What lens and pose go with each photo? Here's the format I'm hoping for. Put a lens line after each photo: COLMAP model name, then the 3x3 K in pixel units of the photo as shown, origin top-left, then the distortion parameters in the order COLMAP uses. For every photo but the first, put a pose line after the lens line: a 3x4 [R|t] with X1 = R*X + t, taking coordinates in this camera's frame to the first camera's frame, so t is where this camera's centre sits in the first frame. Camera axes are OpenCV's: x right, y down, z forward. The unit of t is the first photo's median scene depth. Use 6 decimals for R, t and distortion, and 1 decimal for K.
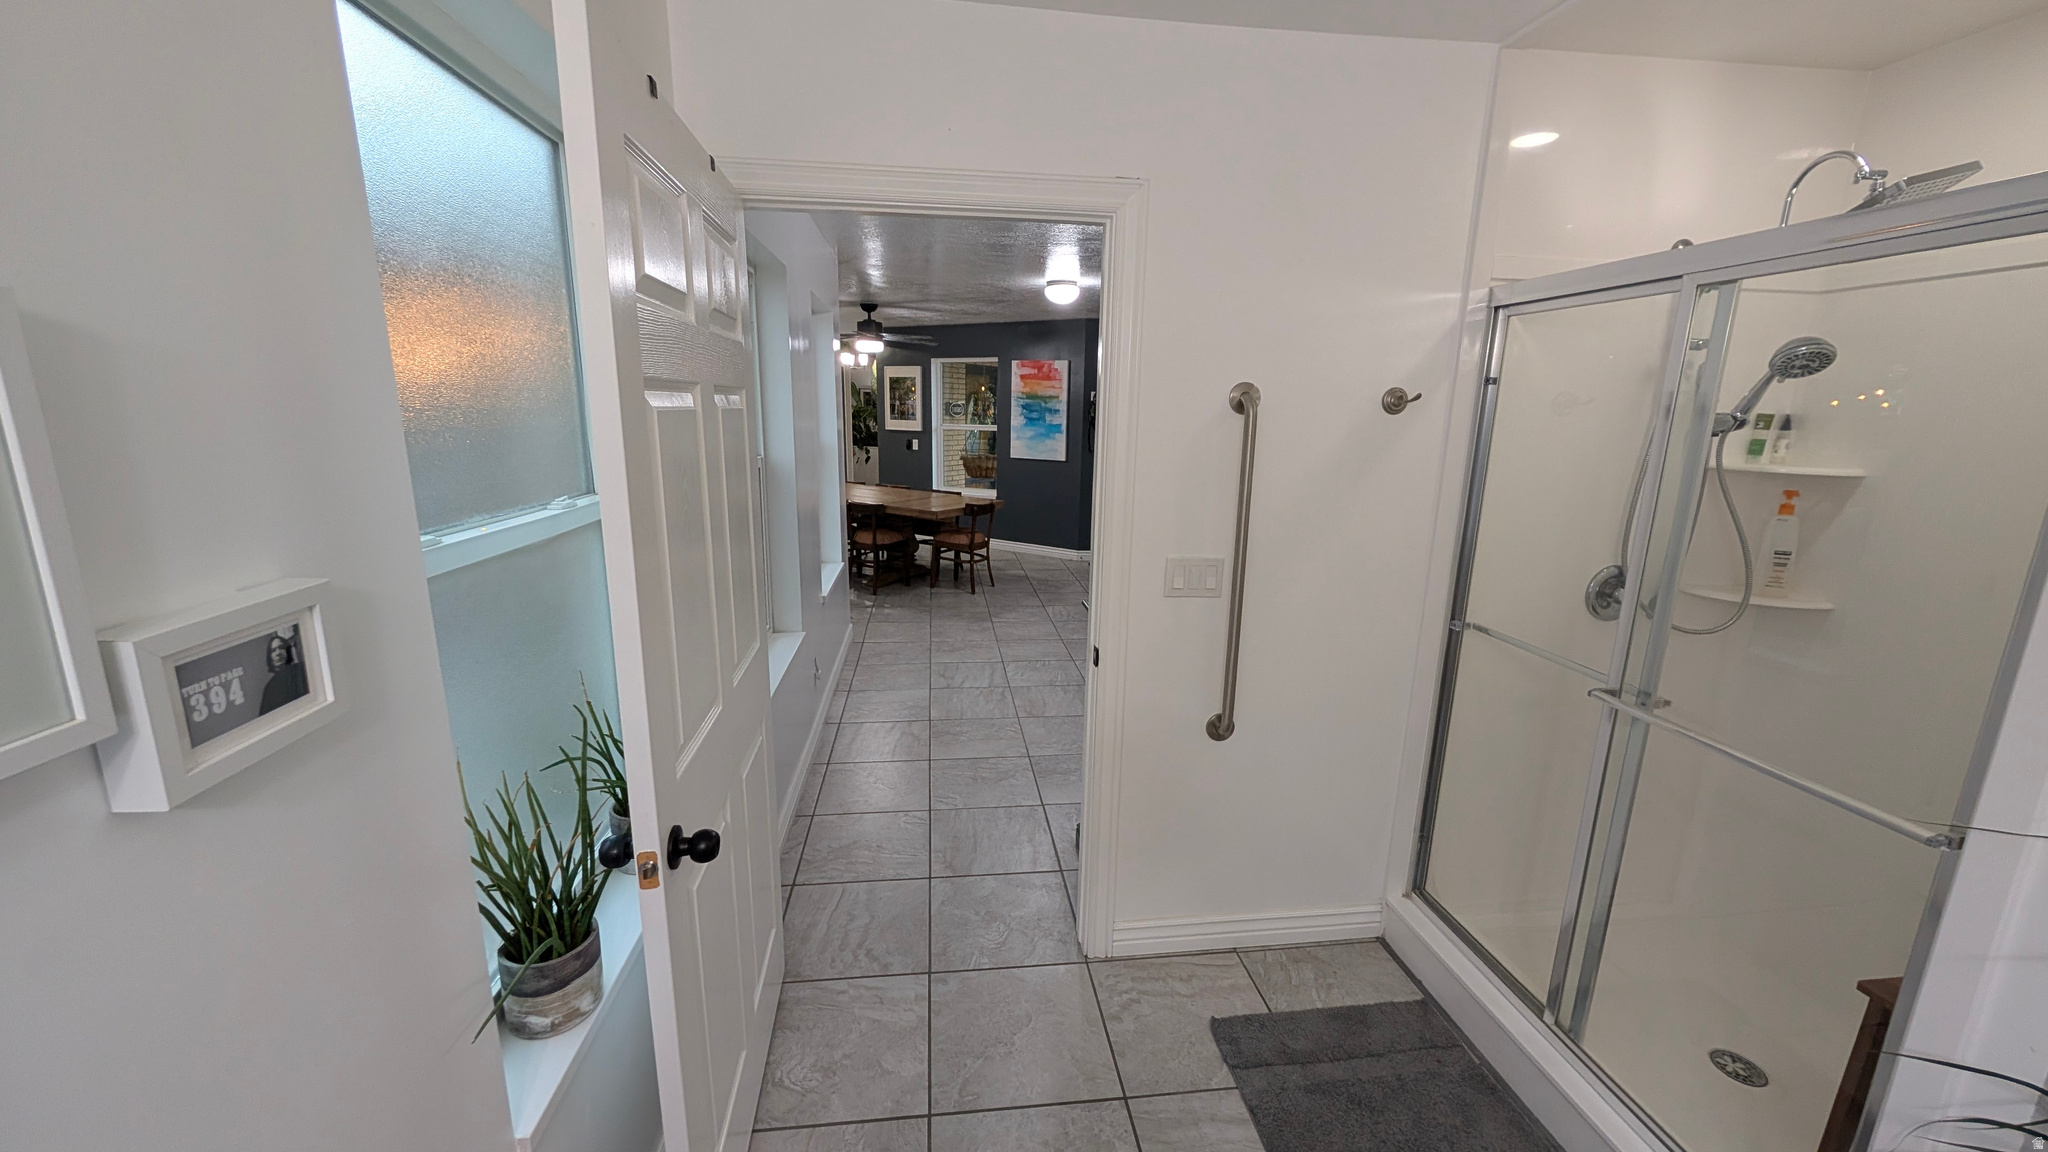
lens RADIAL K [[775.9, 0, 1028.8], [0, 775.9, 575.4], [0, 0, 1]] dist [-0.000617, -0.000151]
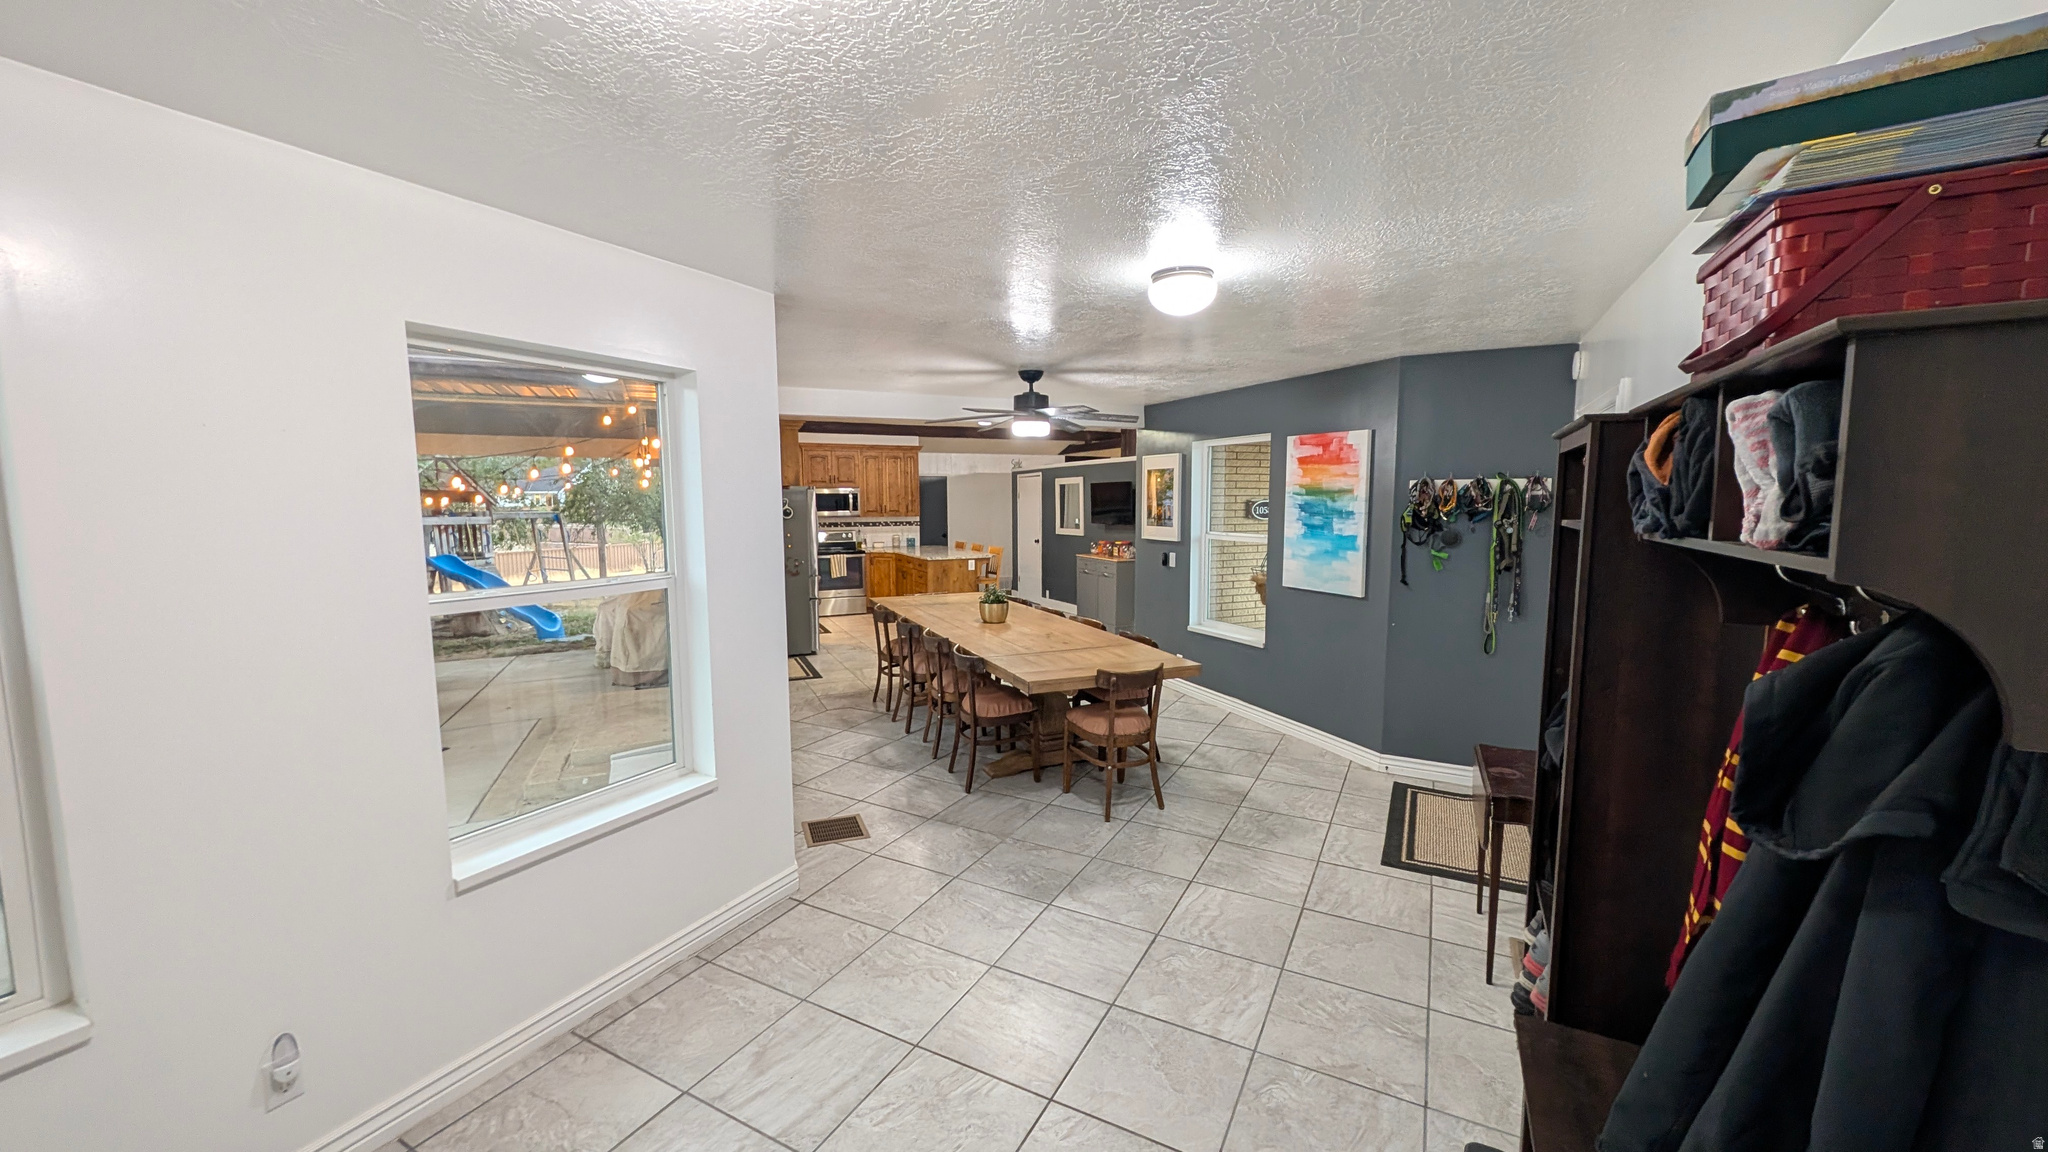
lens RADIAL K [[775.9, 0, 1021.3], [0, 775.9, 576.0], [0, 0, 1]] dist [-0.000617, -0.000151]
pose [[0.818675, 0.037468, -0.573033, 0.170190], [-0.105286, 0.990748, -0.085638, -0.085175], [0.564523, 0.130442, 0.815045, 0.369593]]
